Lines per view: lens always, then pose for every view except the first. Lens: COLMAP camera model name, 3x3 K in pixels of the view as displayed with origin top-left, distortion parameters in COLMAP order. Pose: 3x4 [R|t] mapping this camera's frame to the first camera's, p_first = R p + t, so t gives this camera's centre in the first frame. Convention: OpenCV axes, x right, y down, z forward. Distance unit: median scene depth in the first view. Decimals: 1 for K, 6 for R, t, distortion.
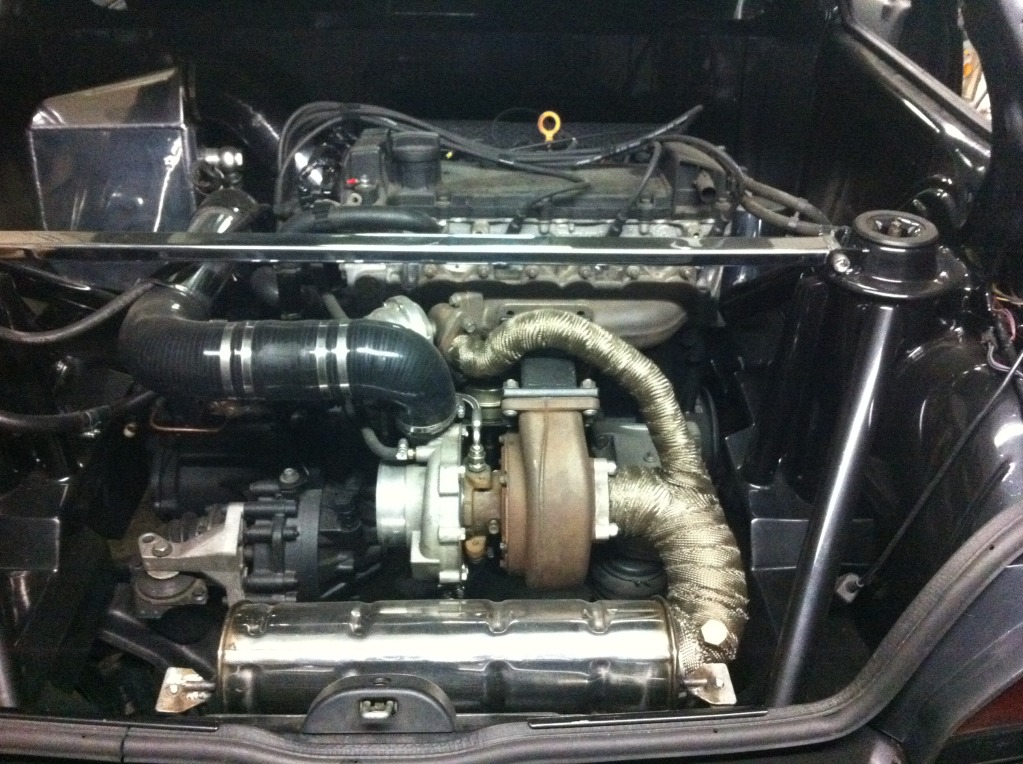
lens RADIAL K [[980.1, 0, 515.2], [0, 980.1, 387.4], [0, 0, 1]] dist [0.099304, -0.348267]
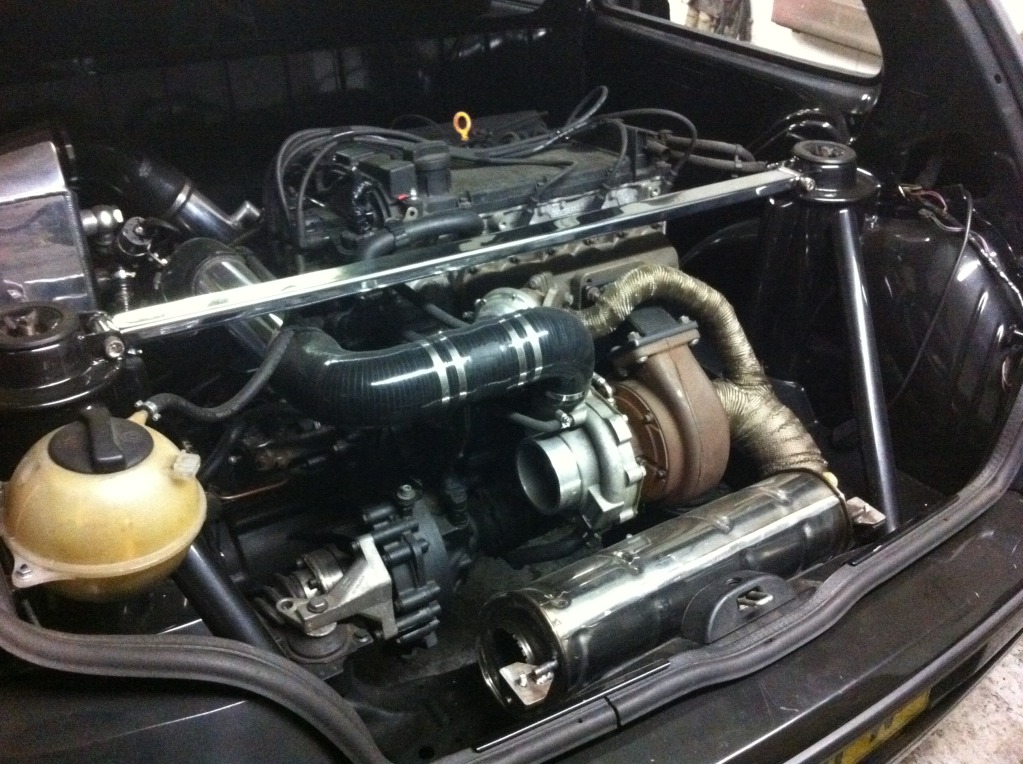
lens RADIAL K [[980.1, 0, 515.2], [0, 980.1, 387.4], [0, 0, 1]] dist [0.099304, -0.348267]
pose [[0.843887, -0.269226, 0.464083, -0.599790], [0.272021, 0.960264, 0.062430, -0.048914], [-0.462450, 0.073557, 0.883589, 0.045807]]
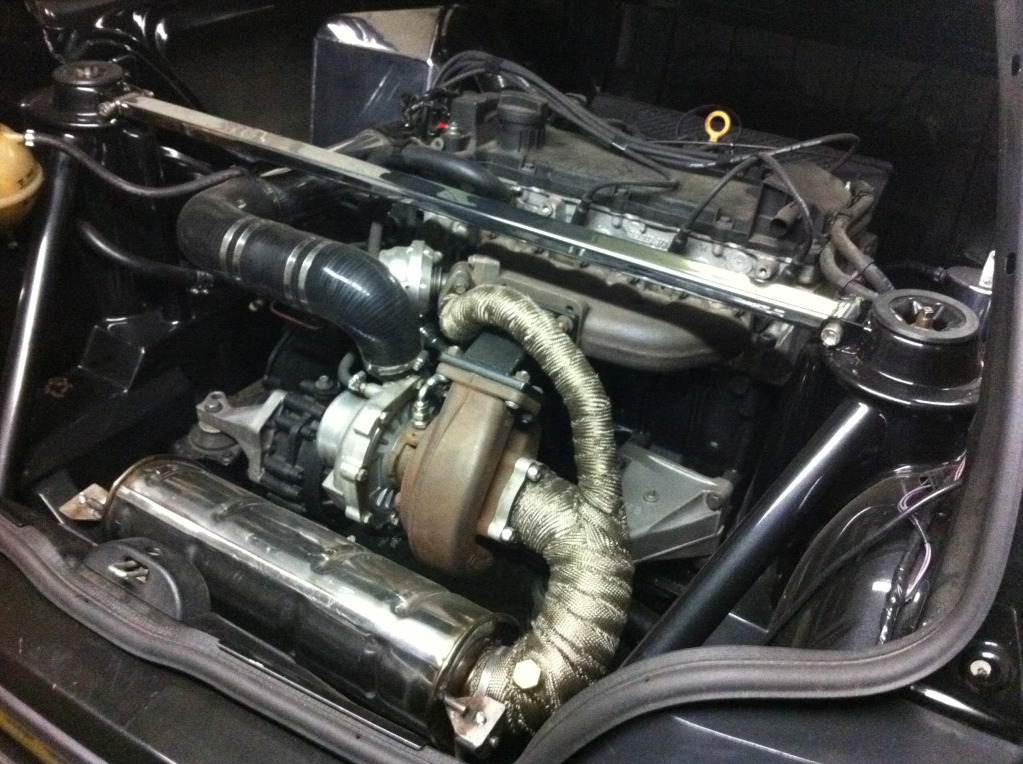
lens RADIAL K [[980.1, 0, 515.2], [0, 980.1, 387.4], [0, 0, 1]] dist [0.099304, -0.348267]
pose [[0.838250, 0.322085, -0.439998, 0.432942], [-0.323006, 0.943403, 0.075219, -0.054917], [0.439322, 0.079070, 0.894843, 0.141759]]
